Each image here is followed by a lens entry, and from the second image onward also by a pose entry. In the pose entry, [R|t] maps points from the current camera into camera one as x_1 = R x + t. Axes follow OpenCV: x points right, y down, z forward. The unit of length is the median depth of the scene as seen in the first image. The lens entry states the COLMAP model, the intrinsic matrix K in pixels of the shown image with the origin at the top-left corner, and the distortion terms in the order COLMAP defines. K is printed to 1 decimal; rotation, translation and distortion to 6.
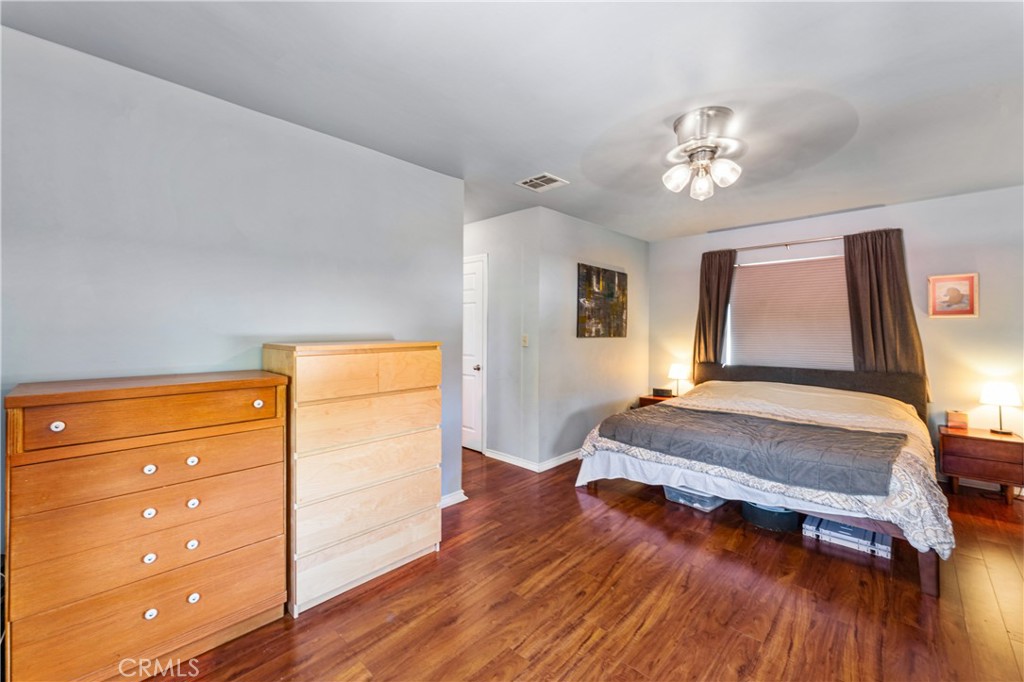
lens RADIAL K [[414.4, 0, 509.6], [0, 414.4, 331.3], [0, 0, 1]] dist [-0.000914, -0.000048]
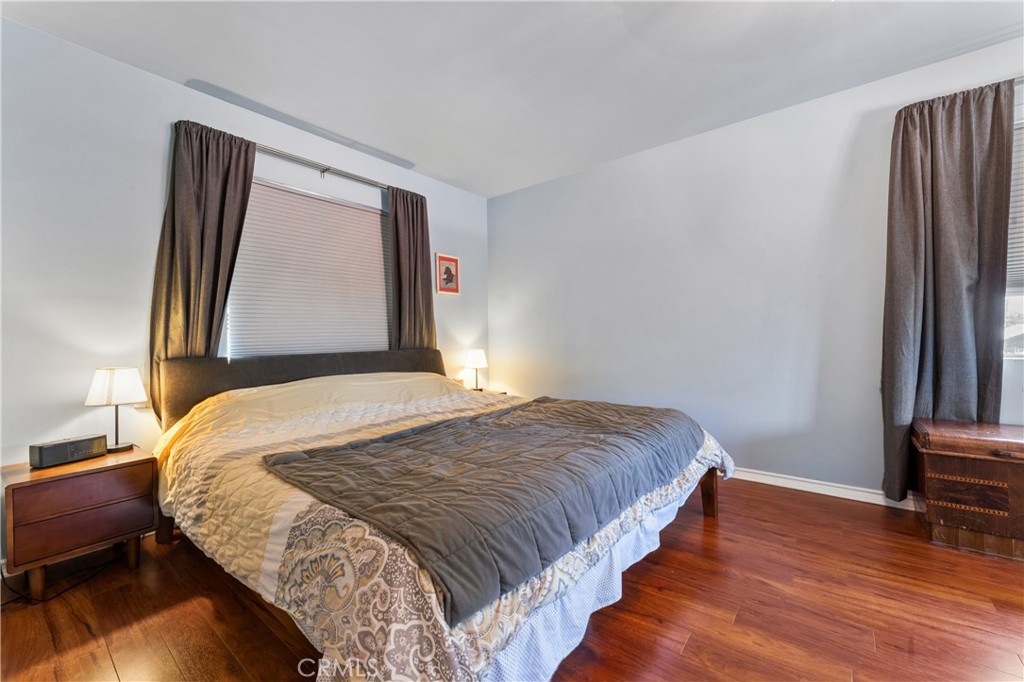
lens RADIAL K [[414.4, 0, 509.6], [0, 414.4, 331.3], [0, 0, 1]] dist [-0.000914, -0.000048]
pose [[-0.094203, 0.008889, 0.995513, -0.030397], [0.007574, 0.999938, -0.008212, 0.064736], [-0.995524, 0.006767, -0.094264, 0.823196]]
